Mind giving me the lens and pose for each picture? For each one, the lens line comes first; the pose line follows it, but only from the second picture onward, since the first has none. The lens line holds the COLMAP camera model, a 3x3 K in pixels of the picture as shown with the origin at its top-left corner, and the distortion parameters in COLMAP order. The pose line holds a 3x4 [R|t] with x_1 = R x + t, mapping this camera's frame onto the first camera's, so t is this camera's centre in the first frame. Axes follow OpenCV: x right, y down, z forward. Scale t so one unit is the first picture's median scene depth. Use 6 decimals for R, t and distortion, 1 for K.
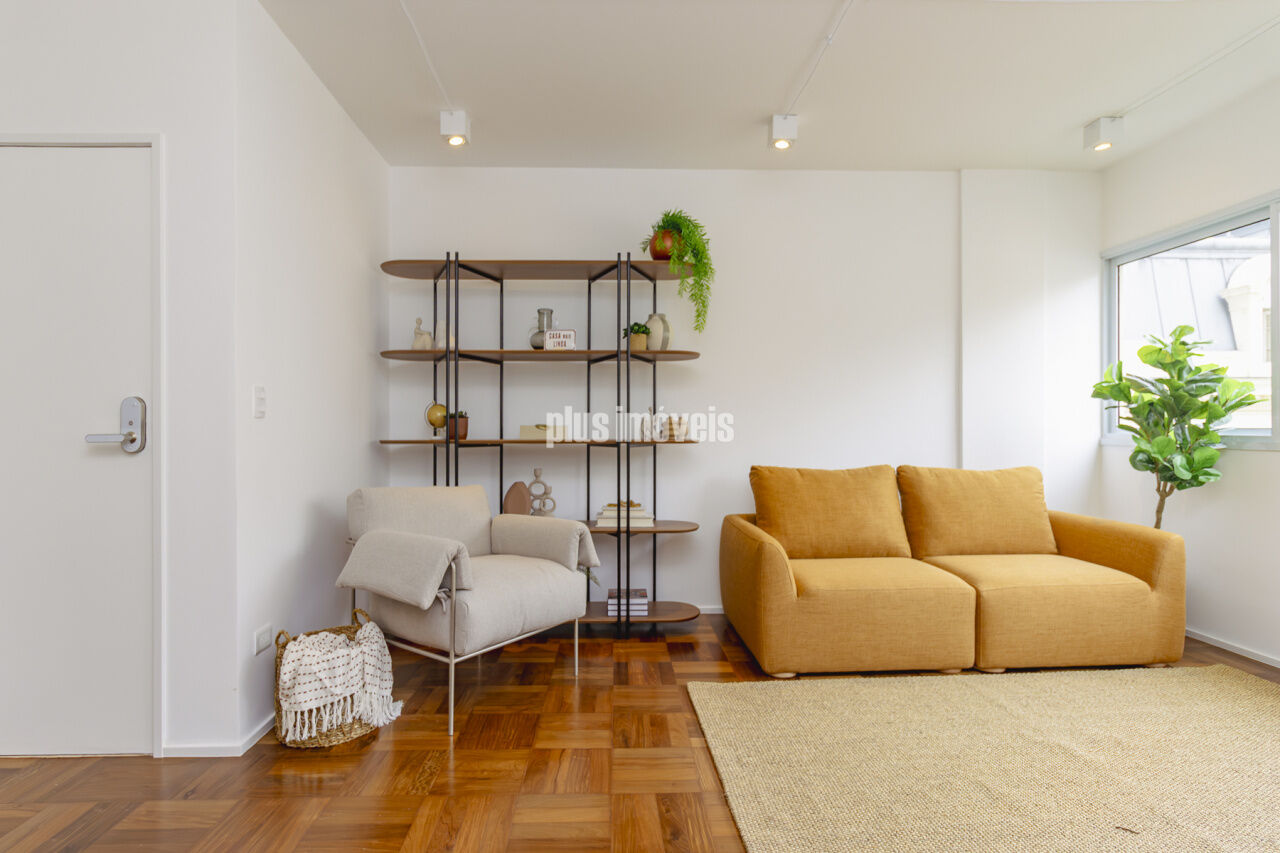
lens RADIAL K [[653.5, 0, 643.0], [0, 653.5, 426.5], [0, 0, 1]] dist [-0.004035, 0.001188]
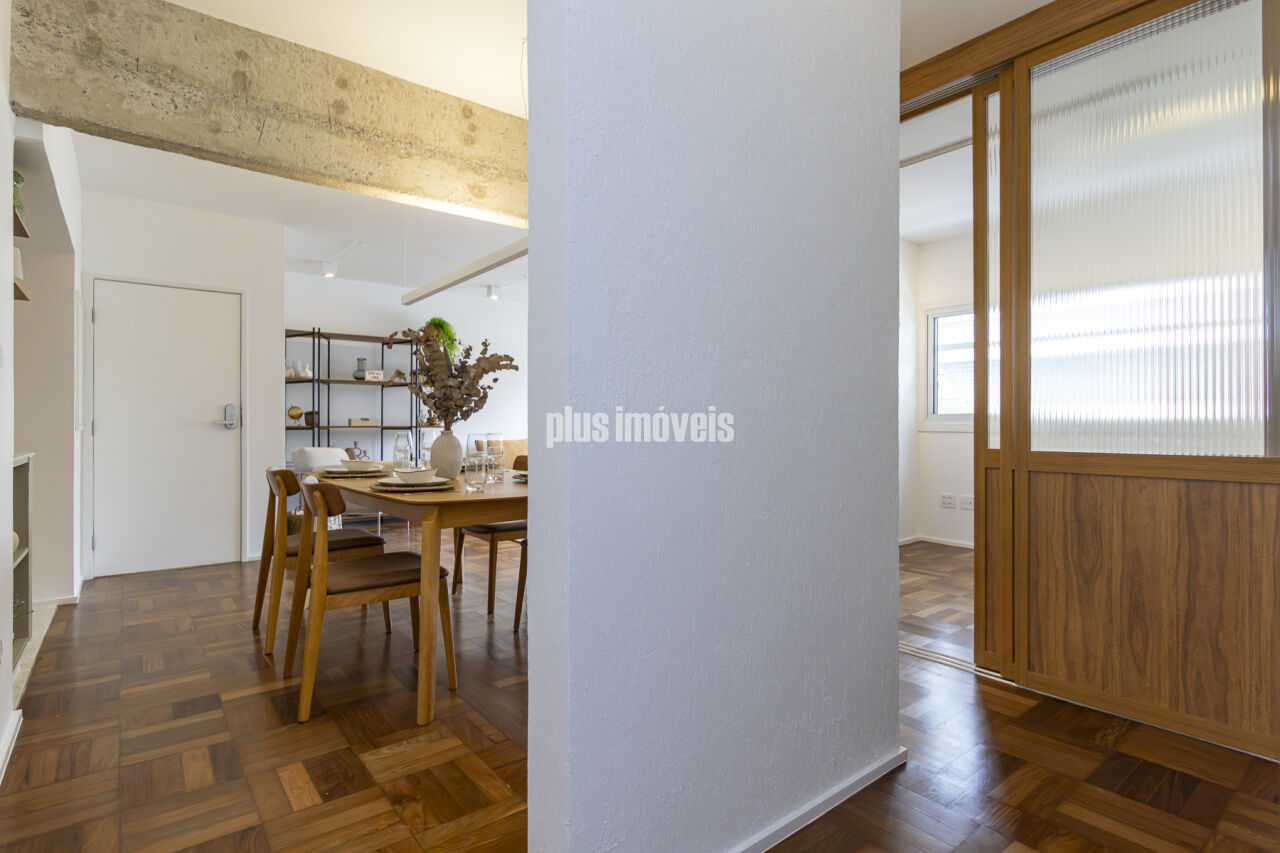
lens RADIAL K [[653.5, 0, 629.2], [0, 653.5, 424.6], [0, 0, 1]] dist [-0.004035, 0.001188]
pose [[0.831967, -0.005014, 0.554802, -0.582420], [0.007913, 0.999965, -0.002830, 0.027497], [-0.554769, 0.006745, 0.831977, -1.064334]]
